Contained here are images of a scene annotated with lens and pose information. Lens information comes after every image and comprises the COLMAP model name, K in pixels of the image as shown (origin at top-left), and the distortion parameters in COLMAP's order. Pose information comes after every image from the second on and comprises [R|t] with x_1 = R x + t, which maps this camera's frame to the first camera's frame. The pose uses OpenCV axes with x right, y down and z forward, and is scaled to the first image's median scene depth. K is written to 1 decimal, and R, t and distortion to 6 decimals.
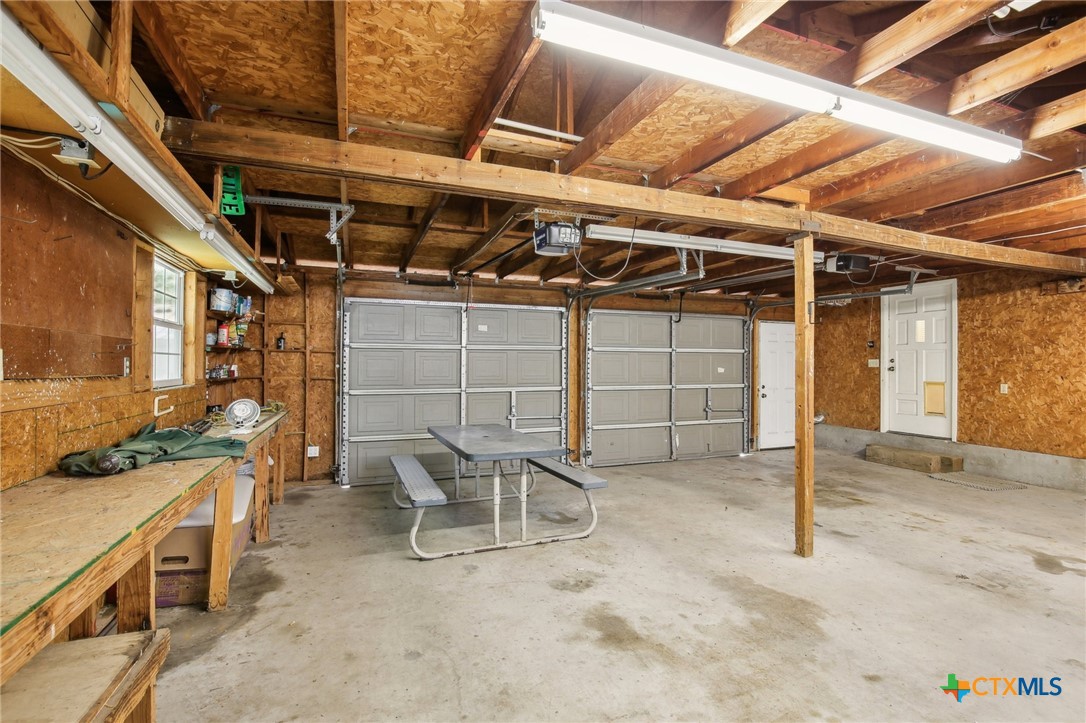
lens RADIAL K [[507.4, 0, 544.0], [0, 507.4, 359.6], [0, 0, 1]] dist [-0.028922, 0.002924]
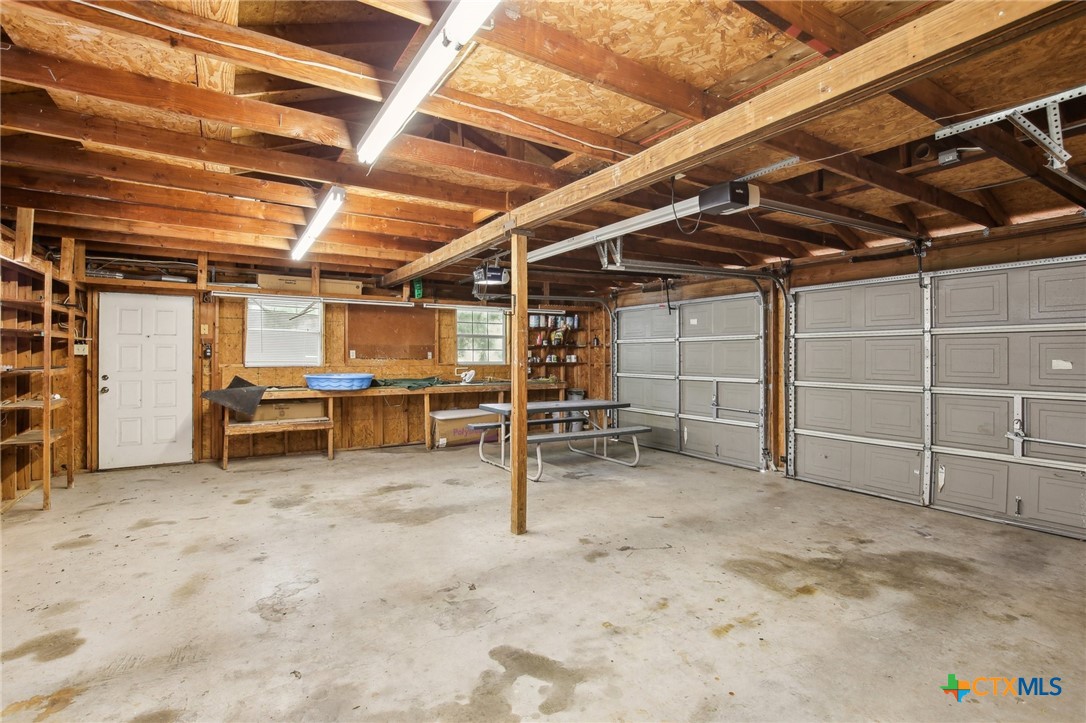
lens RADIAL K [[507.4, 0, 544.5], [0, 507.4, 356.9], [0, 0, 1]] dist [-0.028922, 0.002924]
pose [[0.200127, 0.005116, -0.979757, 1.607412], [0.010666, 0.999916, 0.007400, 0.007769], [0.979712, -0.011931, 0.200056, 0.855678]]
